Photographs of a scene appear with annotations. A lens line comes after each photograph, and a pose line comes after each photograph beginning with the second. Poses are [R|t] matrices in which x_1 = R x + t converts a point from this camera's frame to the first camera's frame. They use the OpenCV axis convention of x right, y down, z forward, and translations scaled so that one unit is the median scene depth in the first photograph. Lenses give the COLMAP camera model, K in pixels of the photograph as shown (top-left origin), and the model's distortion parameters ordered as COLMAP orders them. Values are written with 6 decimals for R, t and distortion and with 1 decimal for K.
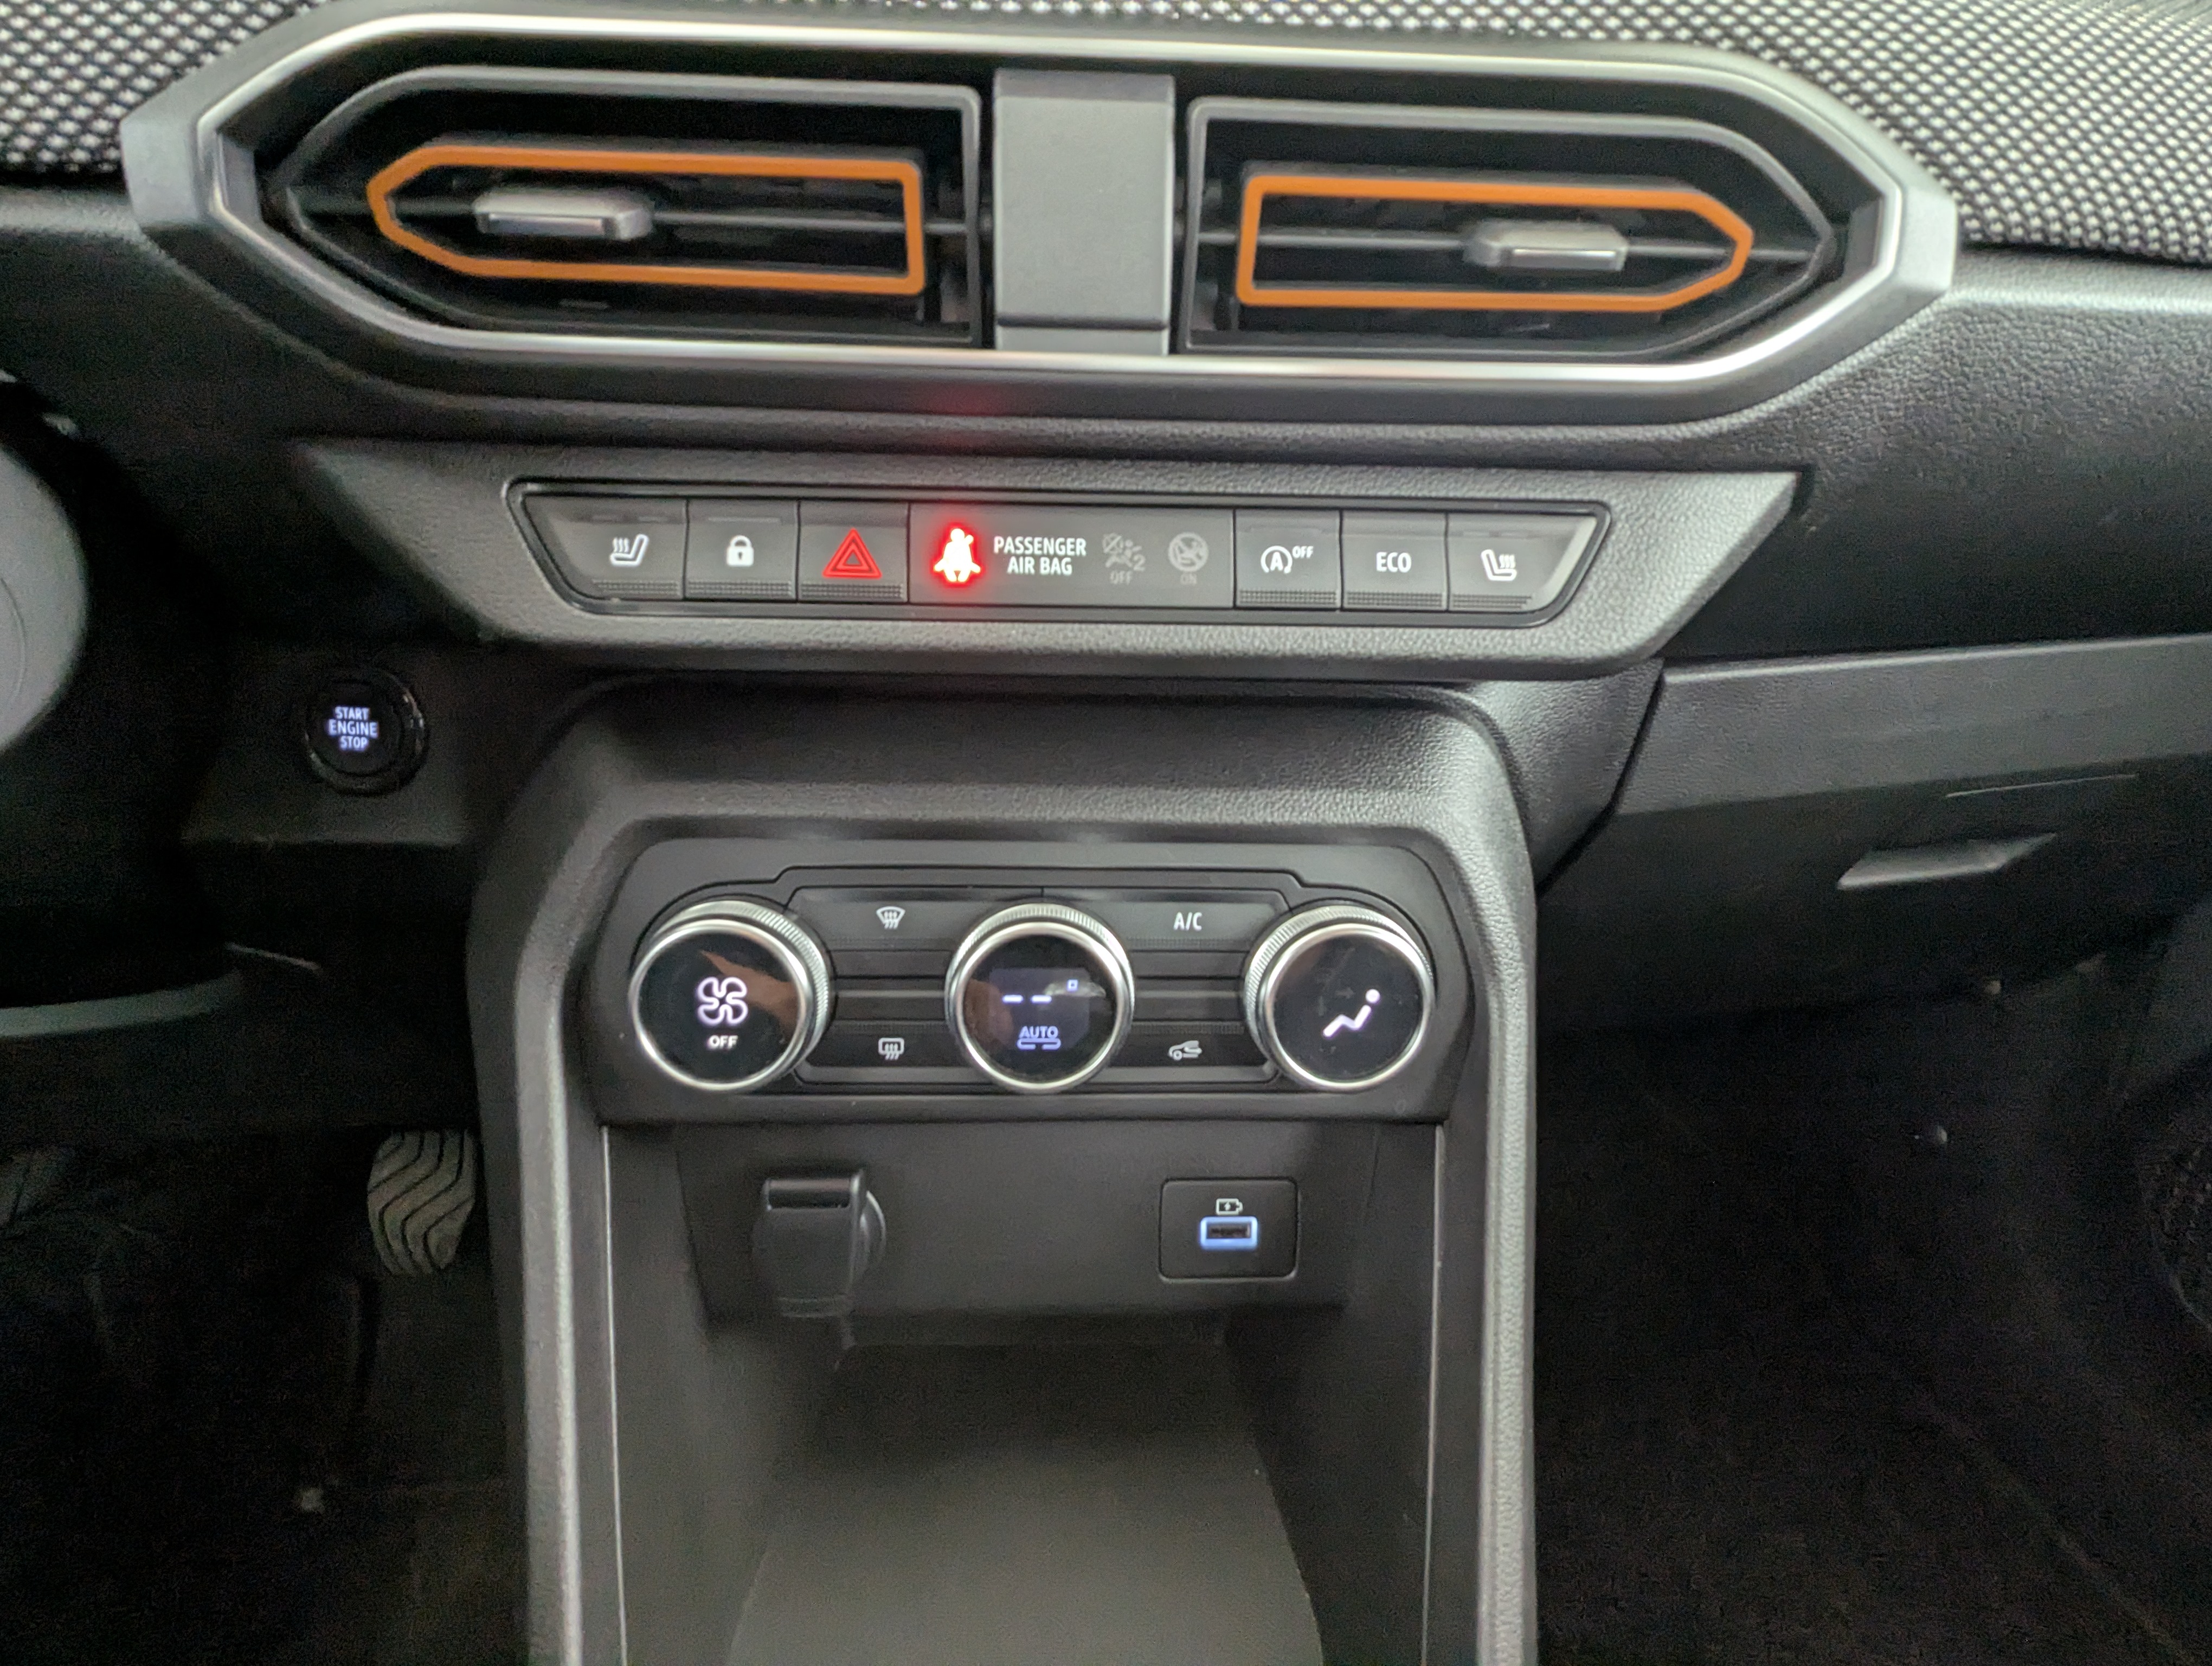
lens RADIAL K [[1047.7, 0, 1109.1], [0, 1047.7, 842.4], [0, 0, 1]] dist [0.004833, -0.001478]
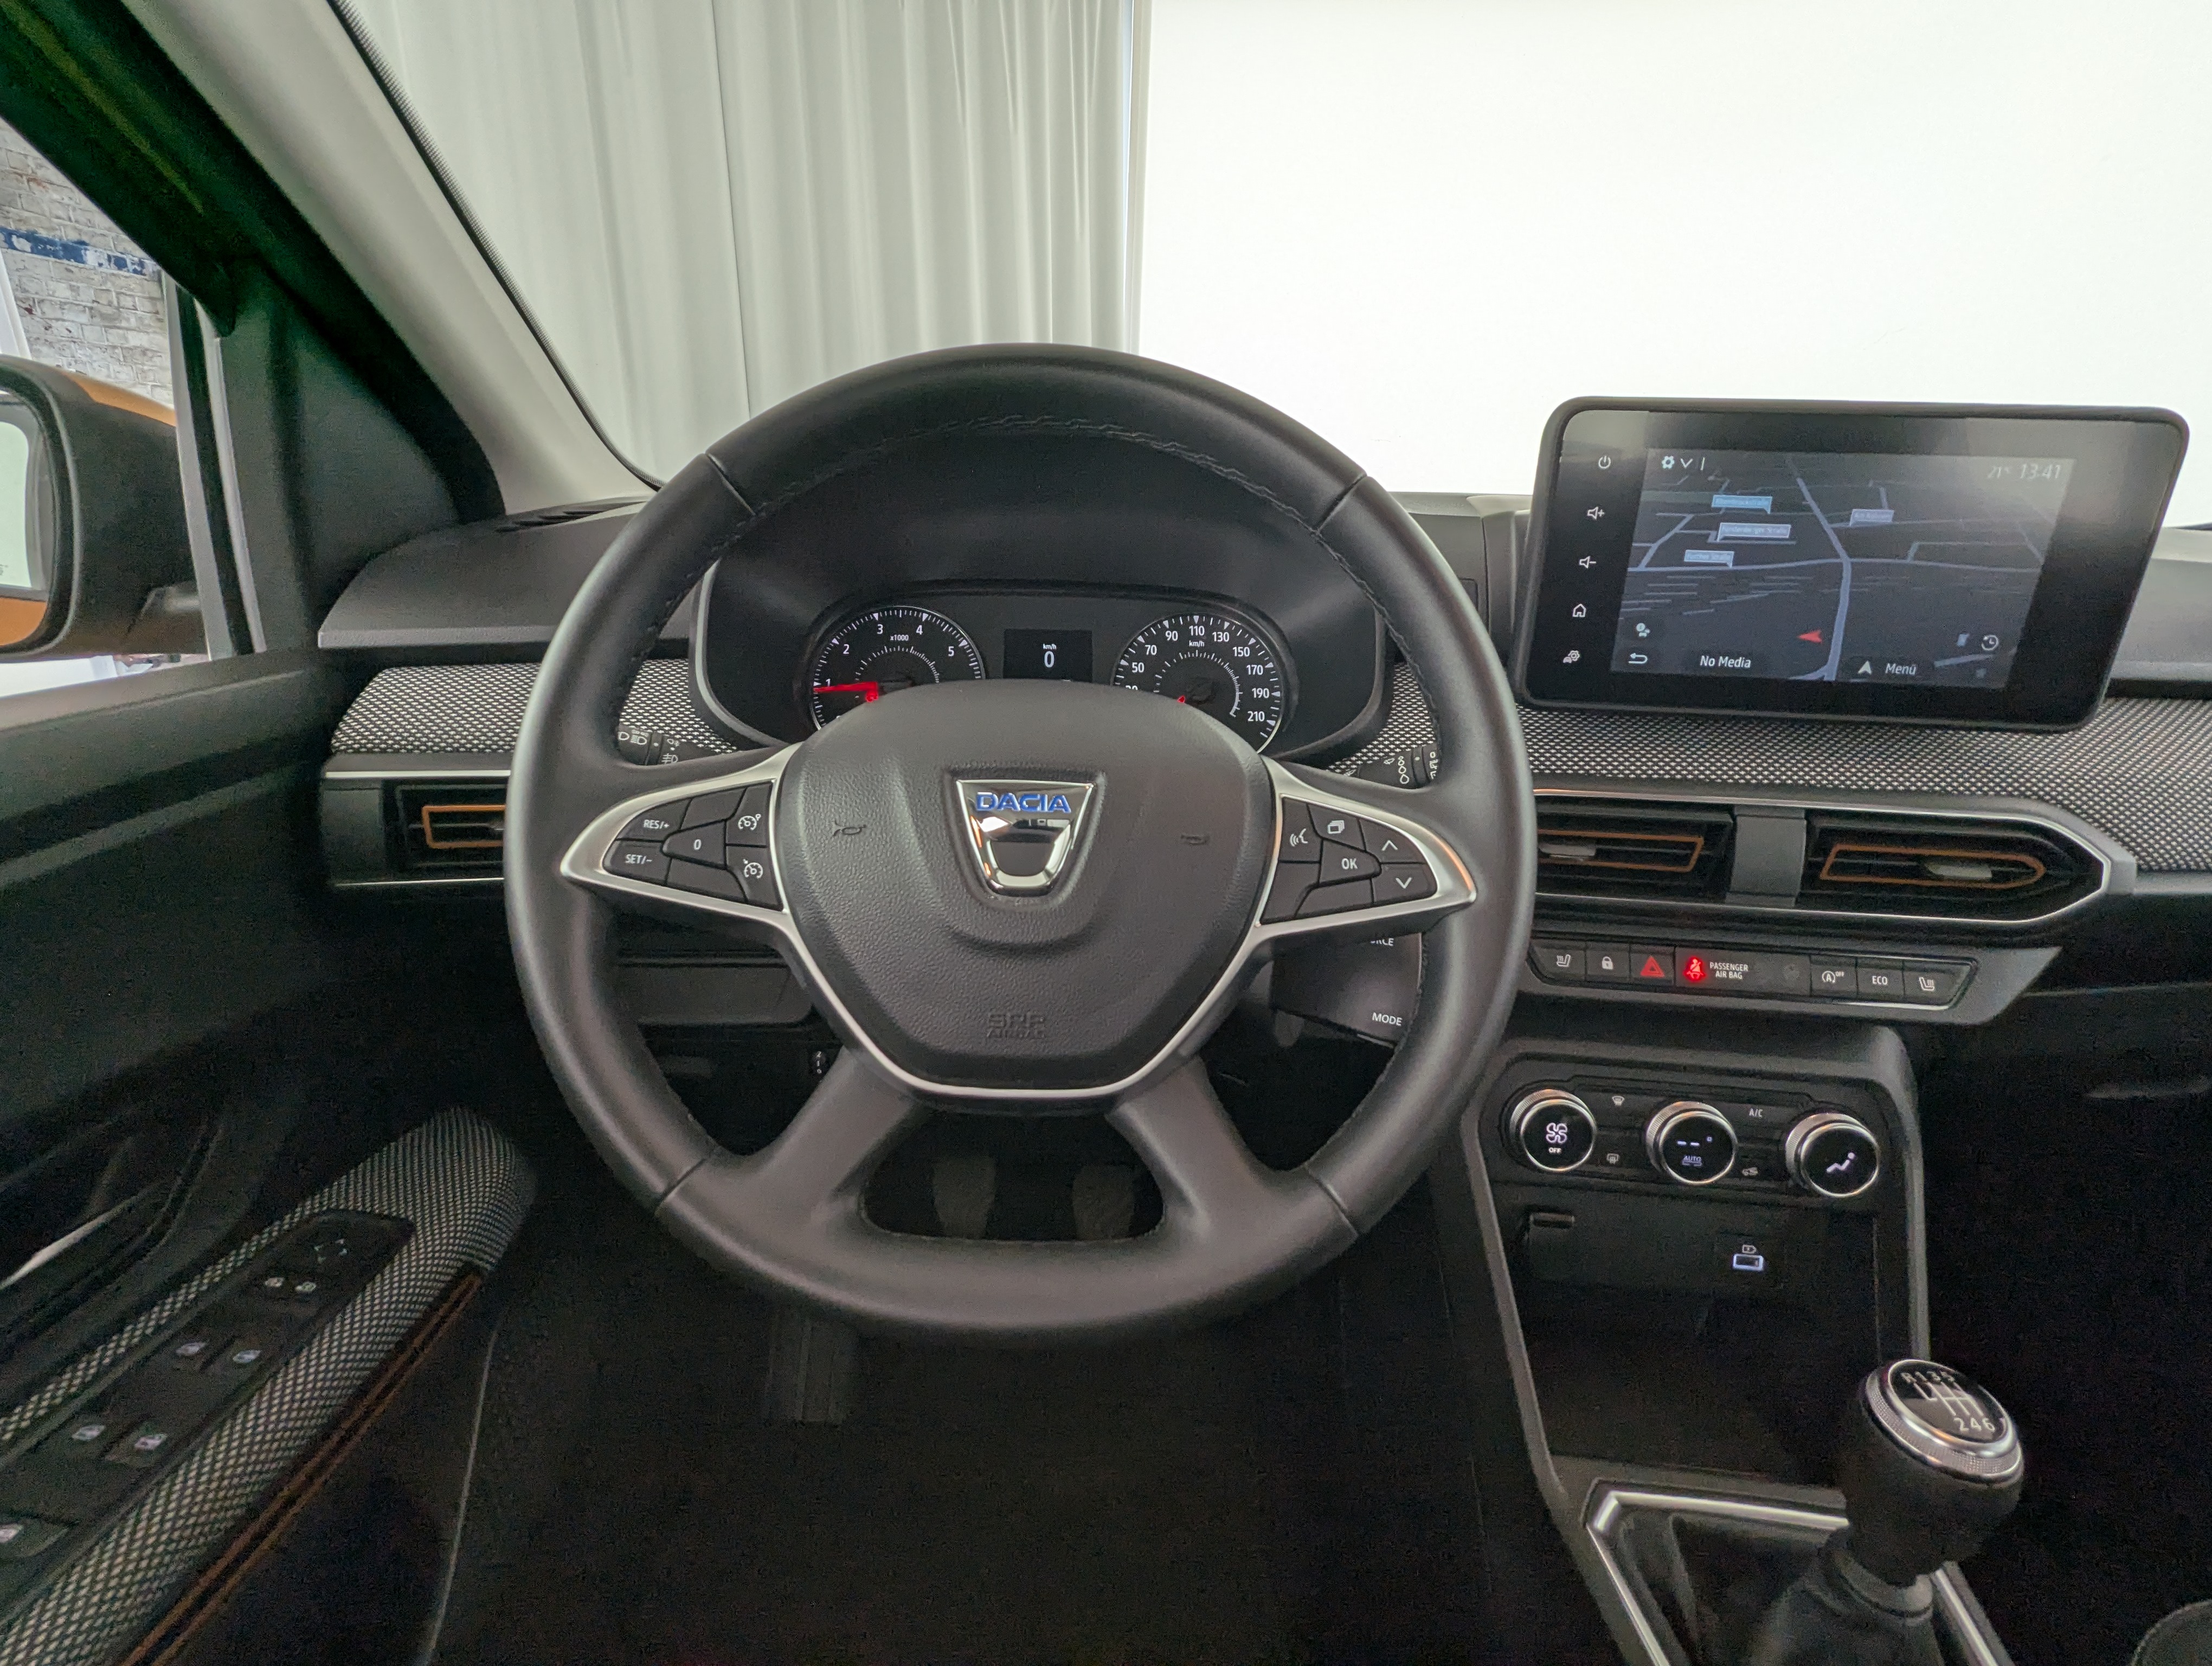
lens RADIAL K [[1047.7, 0, 1103.3], [0, 1047.7, 842.0], [0, 0, 1]] dist [0.004833, -0.001478]
pose [[0.988131, 0.049742, -0.145335, -1.204535], [-0.059233, 0.996334, -0.061724, -0.336348], [0.141732, 0.069600, 0.987455, -1.737356]]
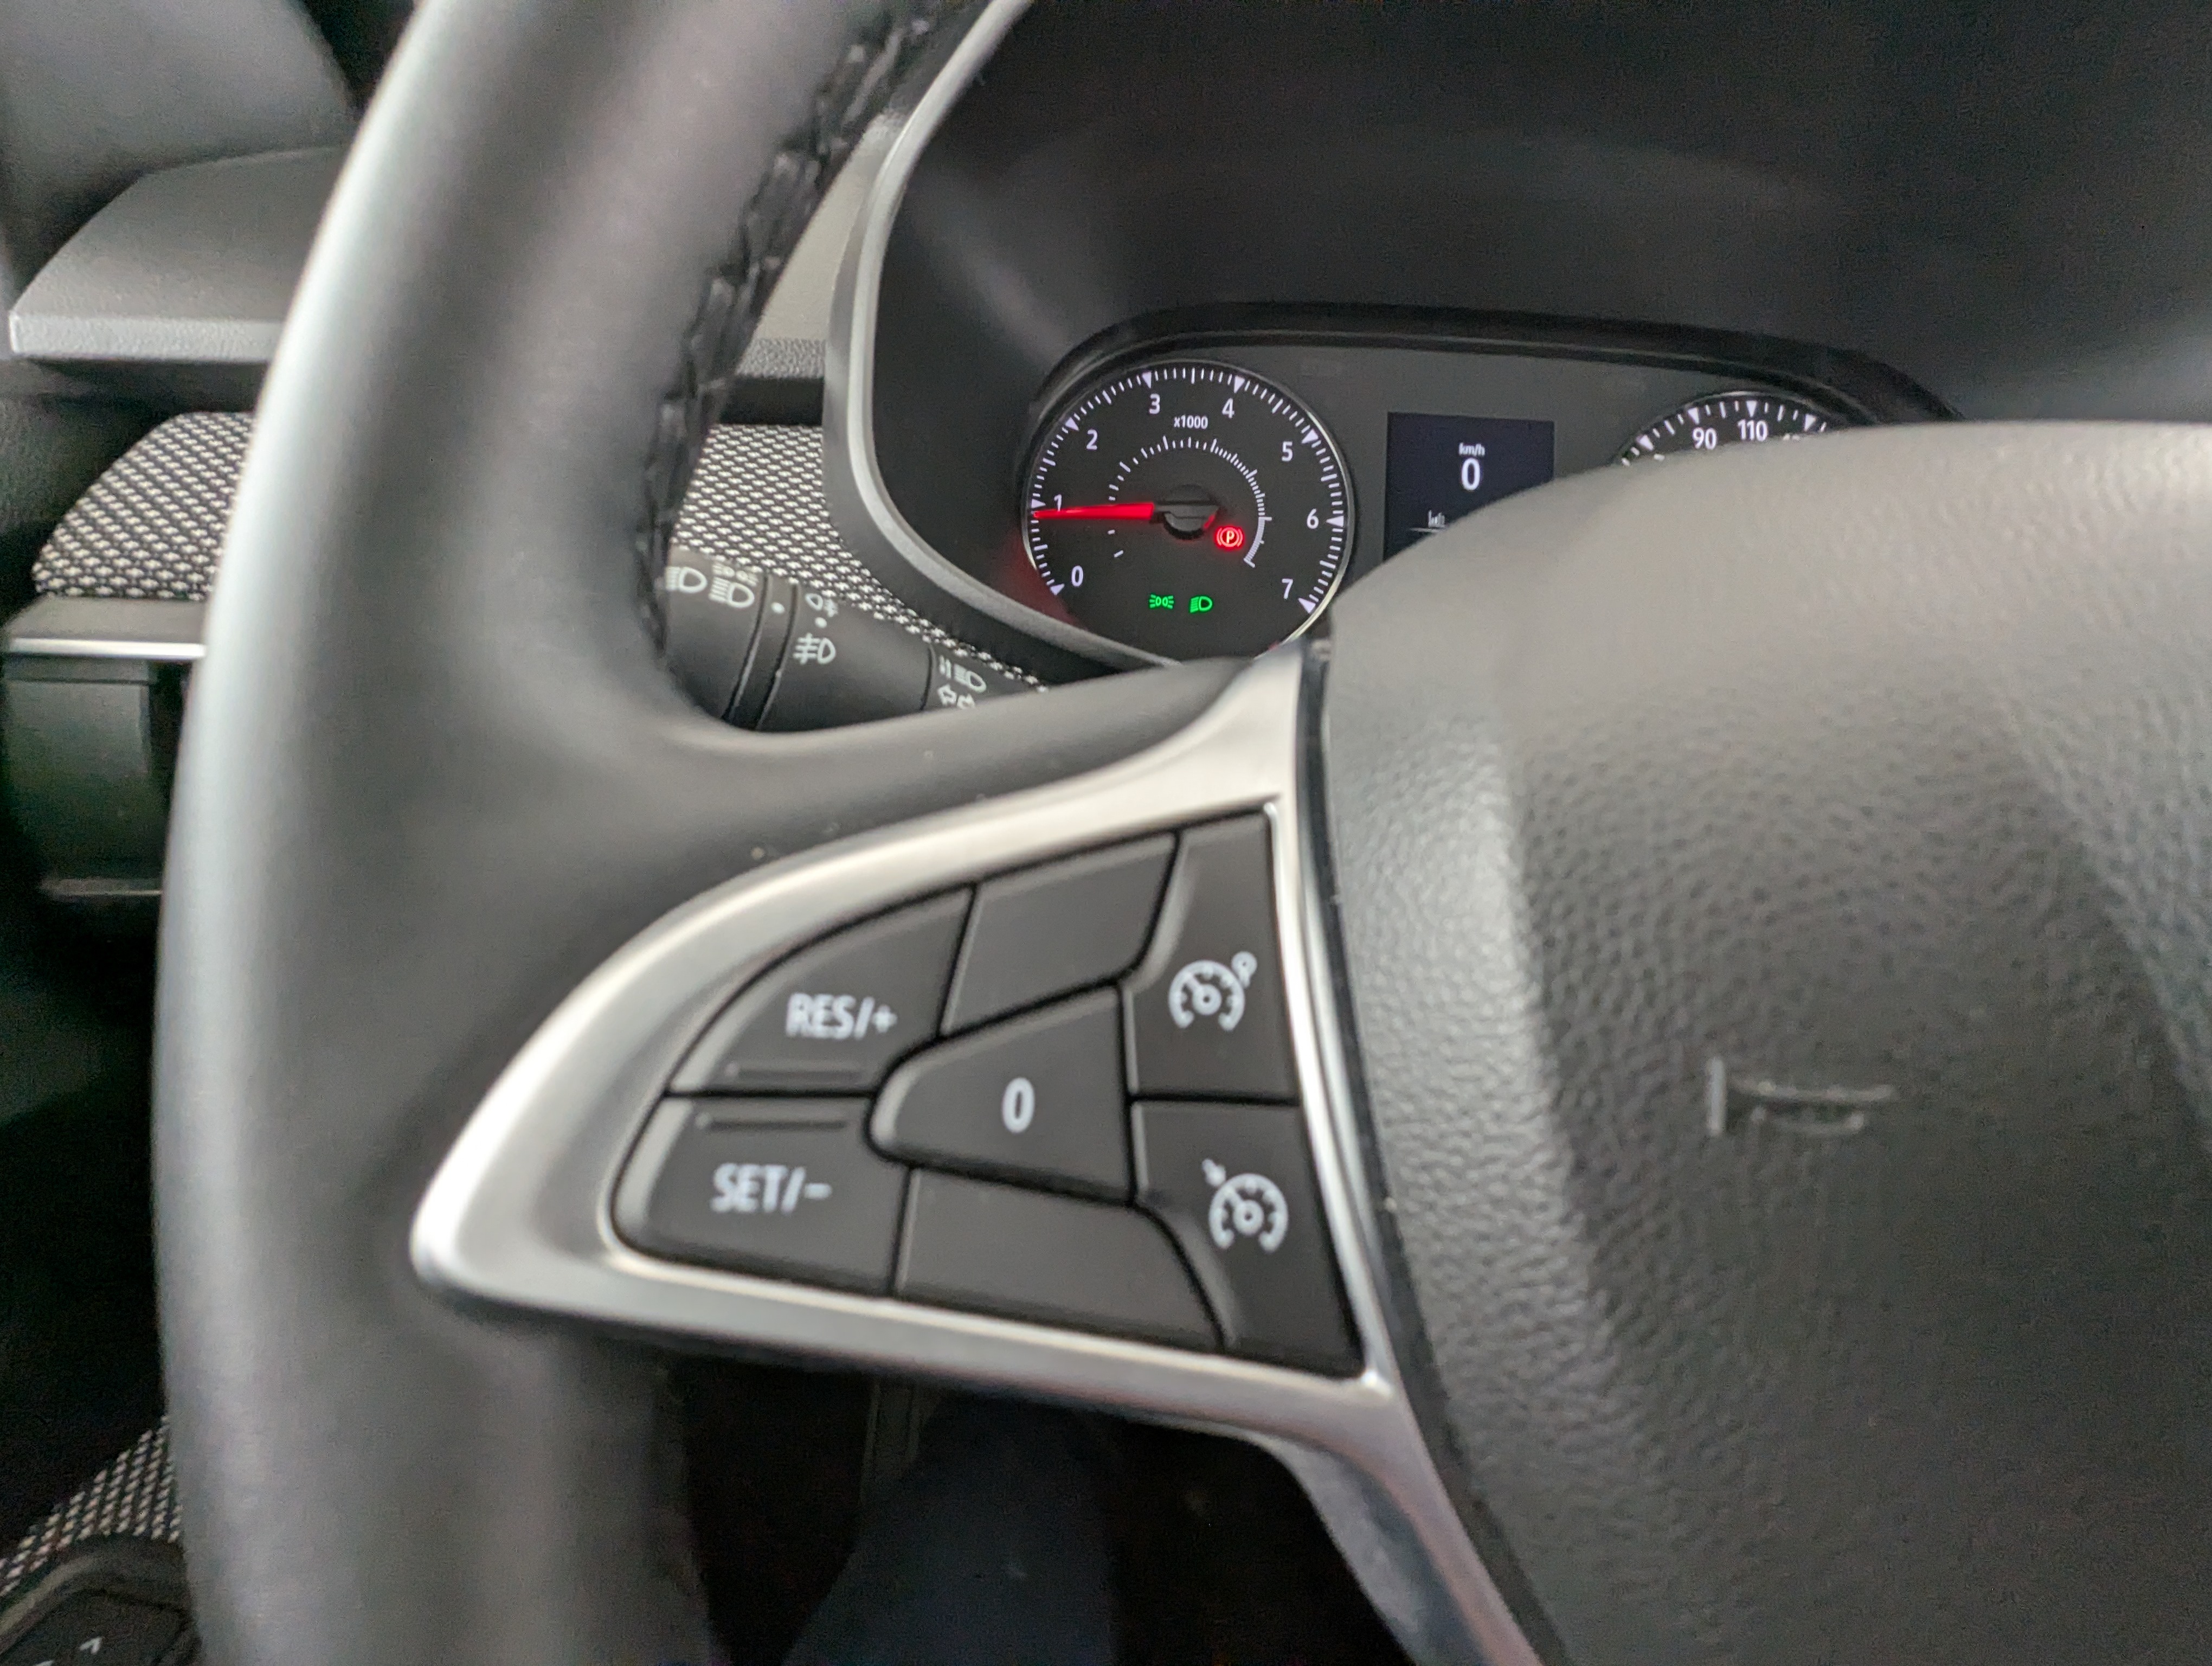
lens RADIAL K [[1047.7, 0, 1108.5], [0, 1047.7, 843.0], [0, 0, 1]] dist [0.004833, -0.001478]
pose [[0.977134, 0.120346, -0.175288, -2.035503], [-0.110693, 0.991800, 0.063878, -0.524084], [0.181538, -0.043014, 0.982443, -0.487044]]
